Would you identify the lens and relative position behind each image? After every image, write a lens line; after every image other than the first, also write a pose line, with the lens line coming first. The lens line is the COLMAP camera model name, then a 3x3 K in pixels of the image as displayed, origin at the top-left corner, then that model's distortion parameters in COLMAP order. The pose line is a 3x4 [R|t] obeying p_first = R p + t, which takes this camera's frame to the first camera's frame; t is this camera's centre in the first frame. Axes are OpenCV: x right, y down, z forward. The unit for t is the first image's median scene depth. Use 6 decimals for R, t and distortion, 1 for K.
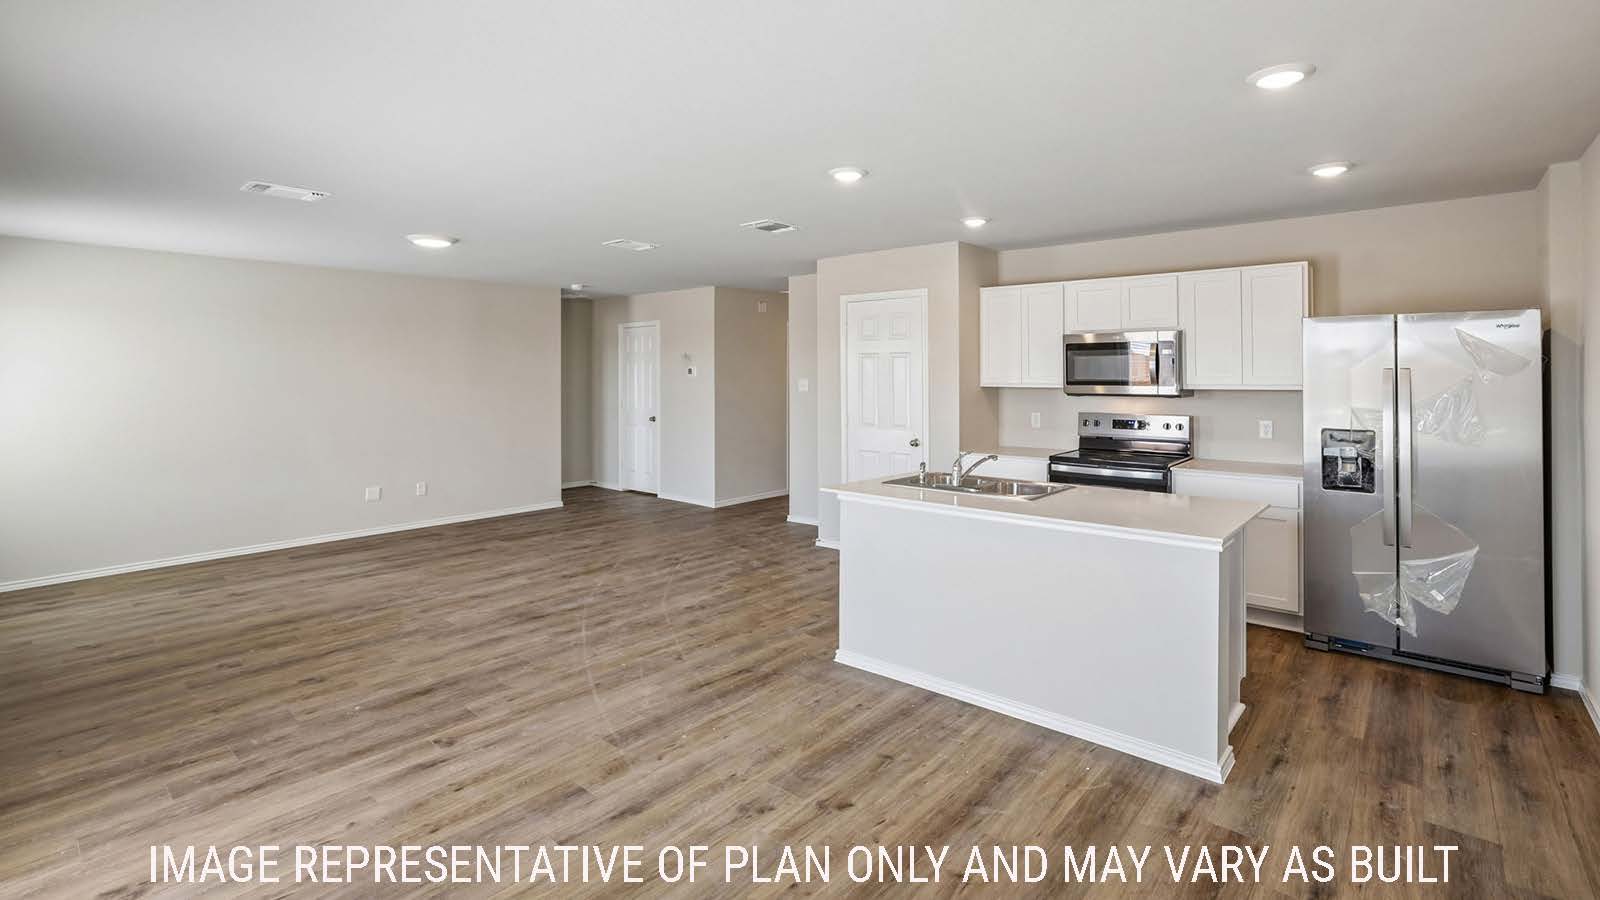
lens RADIAL K [[733.1, 0, 800.0], [0, 733.1, 450.0], [0, 0, 1]] dist [0.003810, 0.000791]
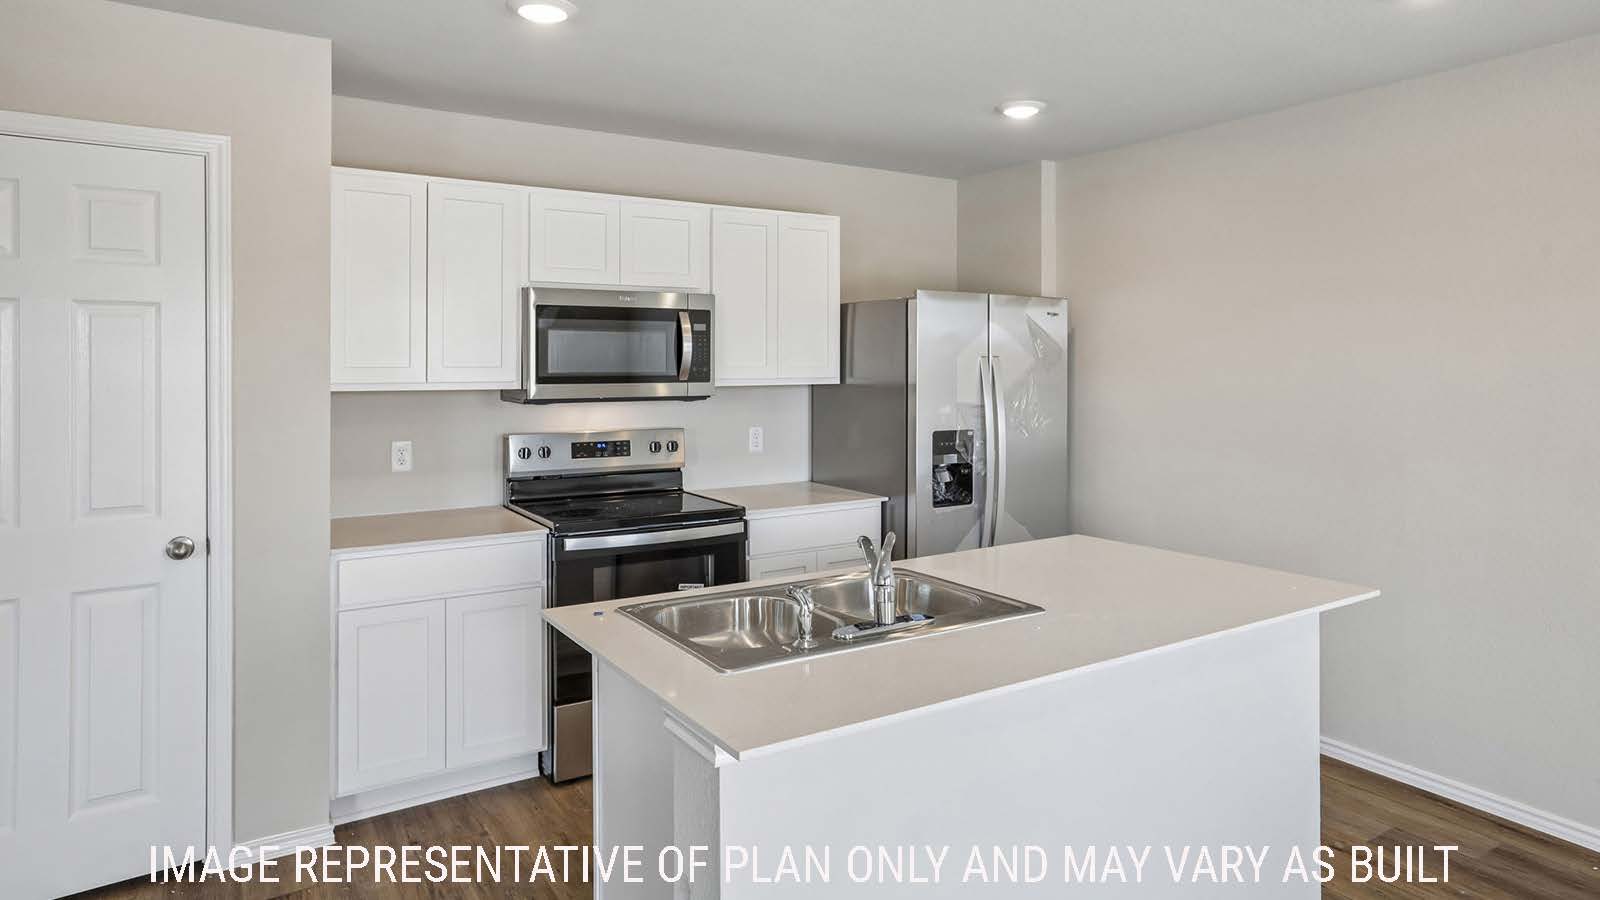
lens RADIAL K [[950.9, 0, 800.0], [0, 950.9, 450.0], [0, 0, 1]] dist [-0.000390, 0.000216]
pose [[0.278165, -0.083209, 0.956922, -0.265887], [0.098315, 0.993475, 0.057808, -0.070104], [-0.955489, 0.078000, 0.284531, 0.709237]]
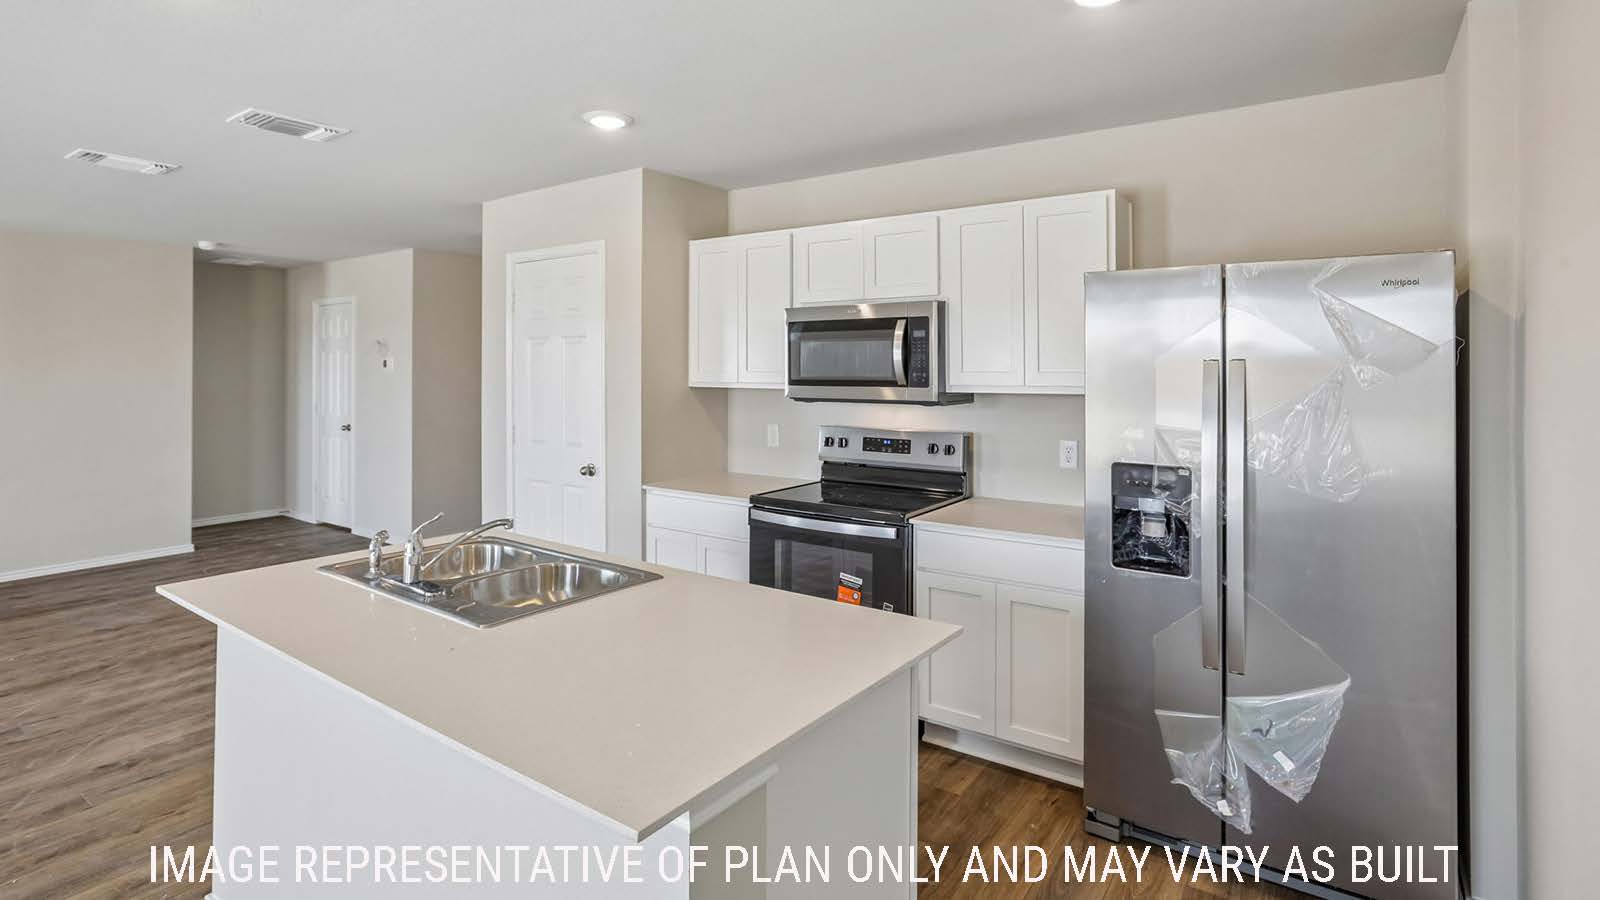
lens RADIAL K [[811.2, 0, 760.6], [0, 811.2, 458.6], [0, 0, 1]] dist [-0.004370, -0.000193]
pose [[0.997376, -0.006960, 0.072065, 0.320159], [0.006264, 0.999931, 0.009890, -0.034173], [-0.072129, -0.009413, 0.997351, 0.311871]]
